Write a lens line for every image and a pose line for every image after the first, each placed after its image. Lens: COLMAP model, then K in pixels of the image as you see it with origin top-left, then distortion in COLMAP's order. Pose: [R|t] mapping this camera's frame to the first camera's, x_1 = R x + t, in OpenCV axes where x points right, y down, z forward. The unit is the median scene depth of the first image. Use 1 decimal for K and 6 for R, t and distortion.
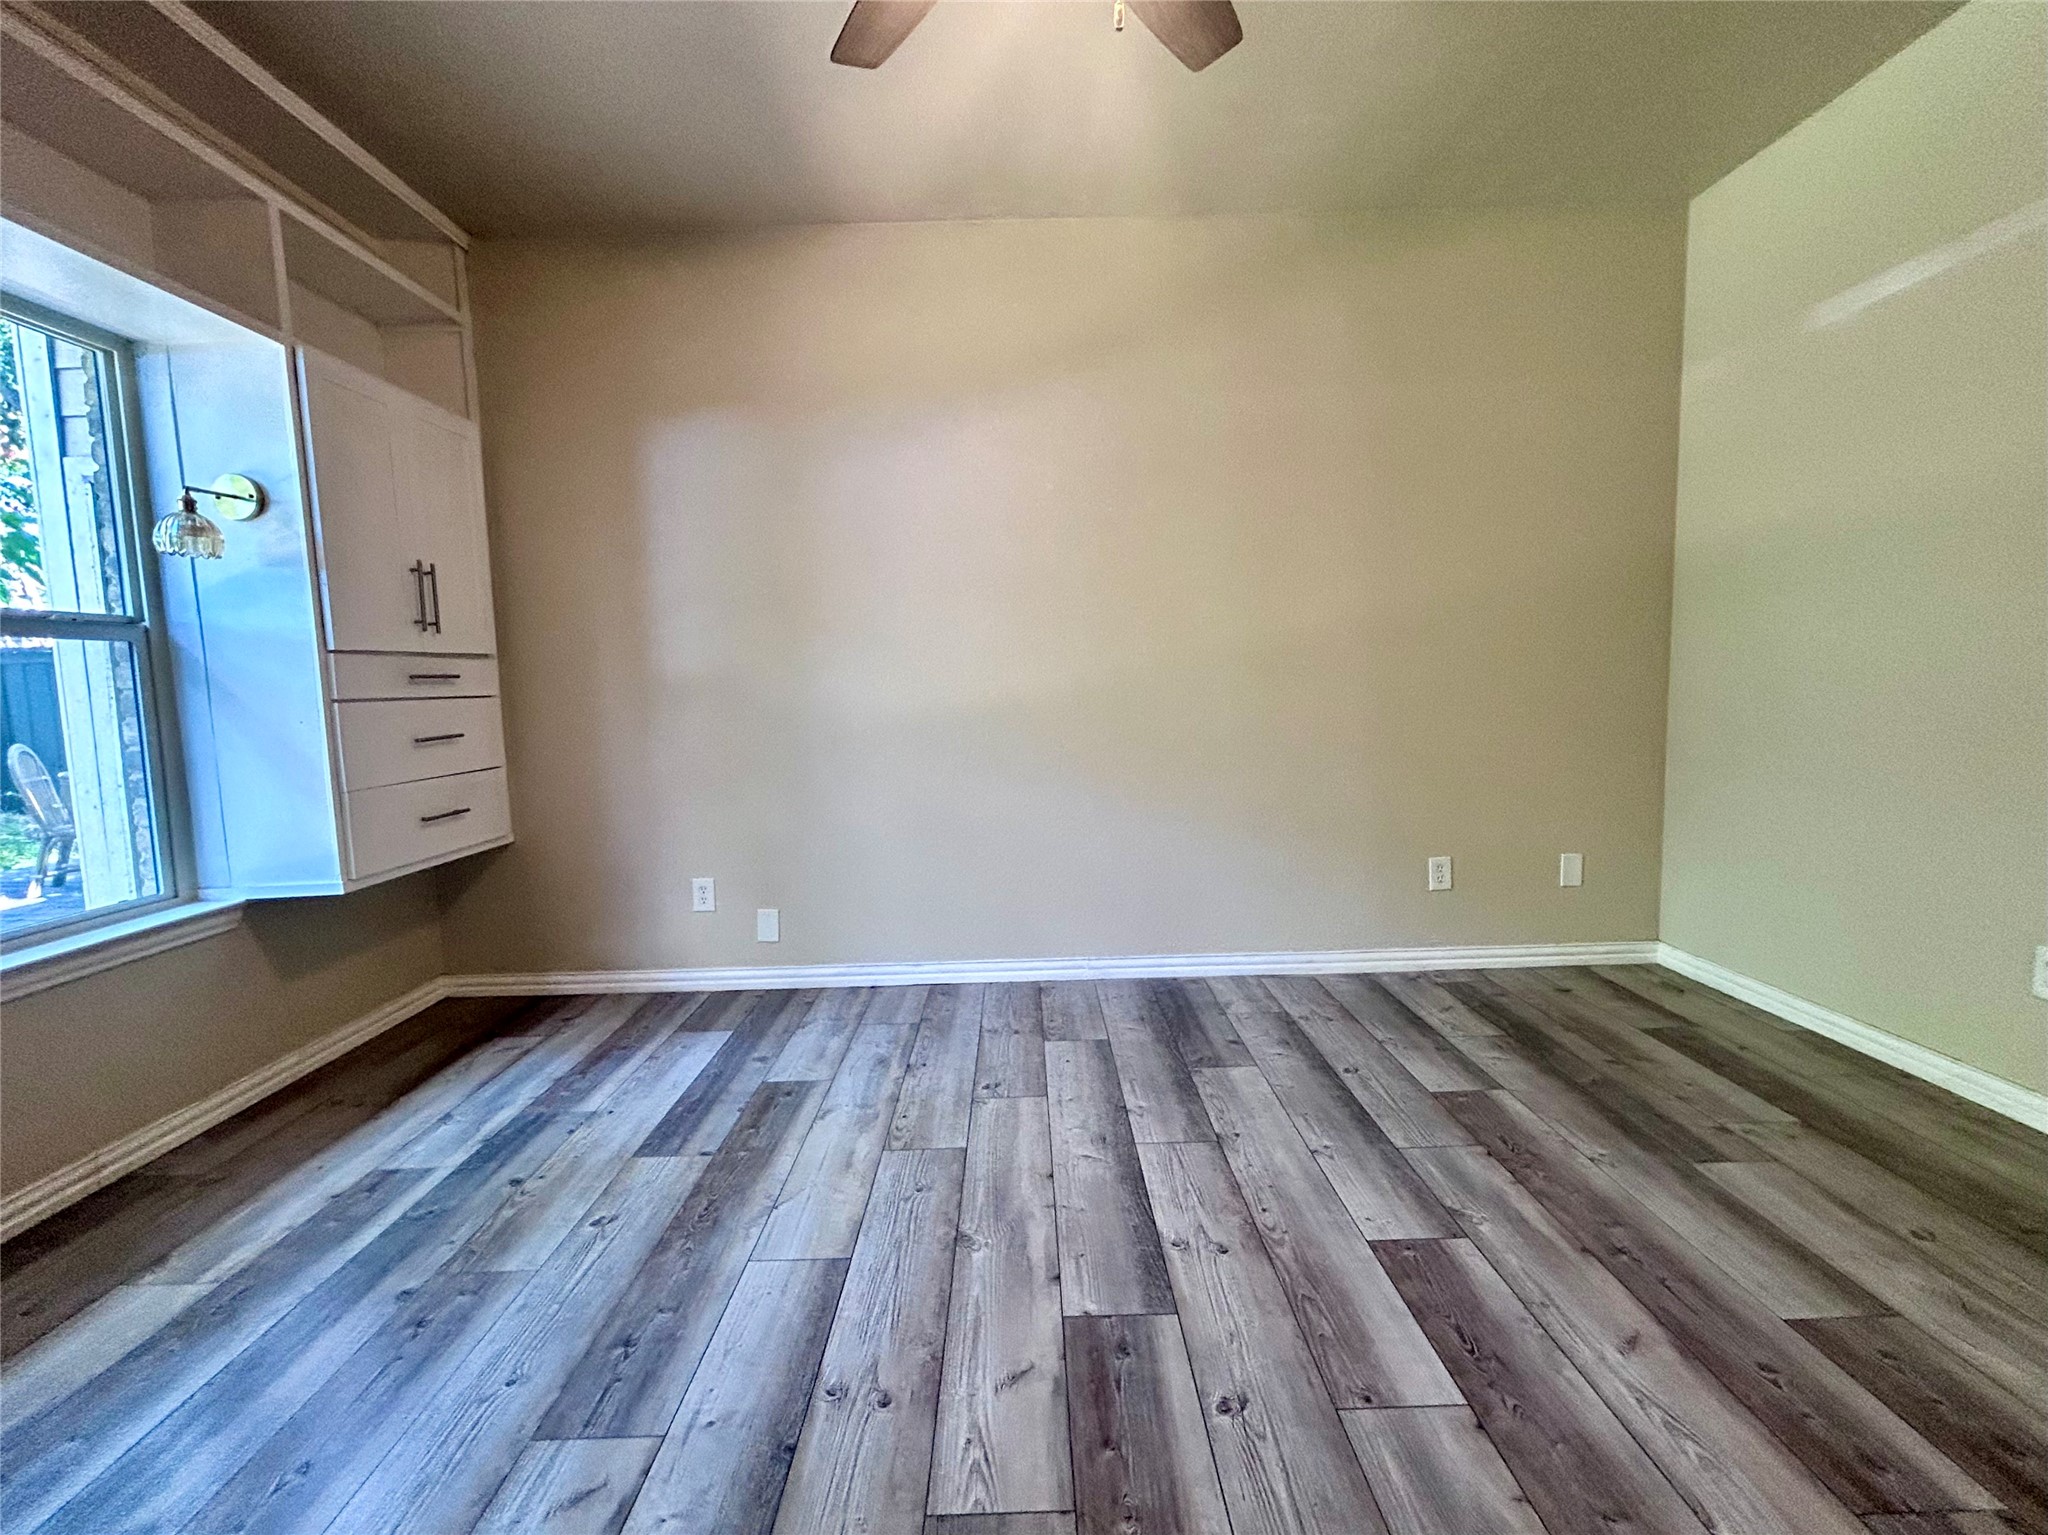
lens RADIAL K [[880.7, 0, 1021.0], [0, 880.7, 764.9], [0, 0, 1]] dist [-0.001114, -0.000238]
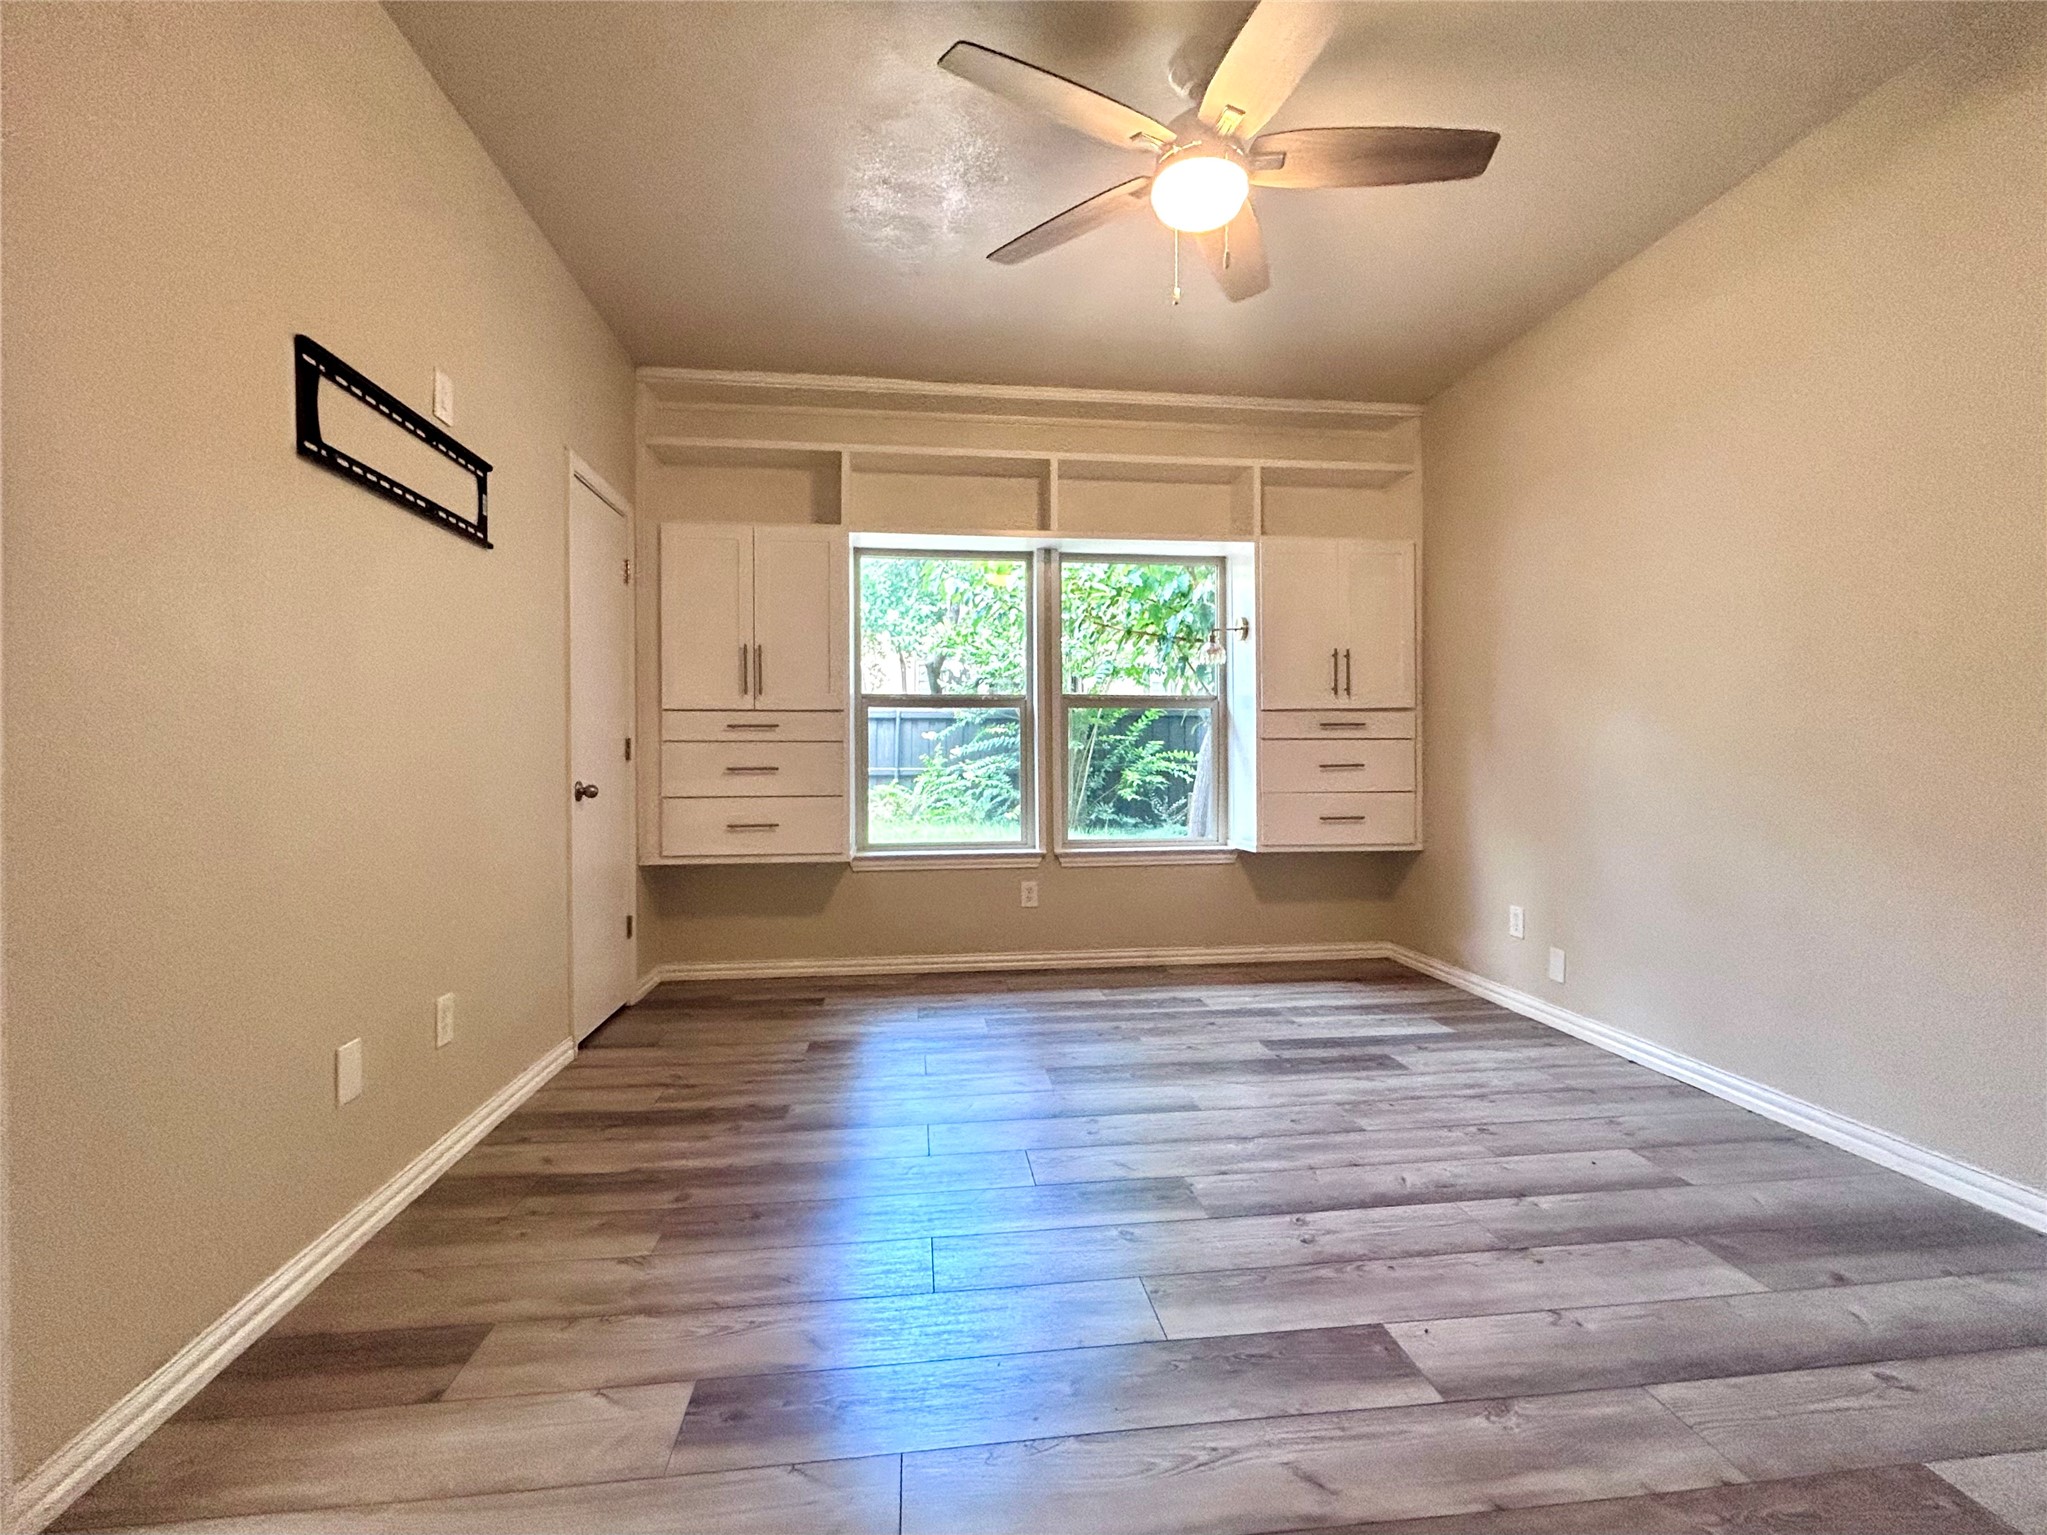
lens RADIAL K [[880.2, 0, 1018.8], [0, 880.2, 763.3], [0, 0, 1]] dist [-0.001114, -0.000238]
pose [[0.125185, 0.034494, -0.991534, 0.854261], [-0.091696, 0.995520, 0.023056, -0.021691], [0.987887, 0.088033, 0.127787, 0.312457]]
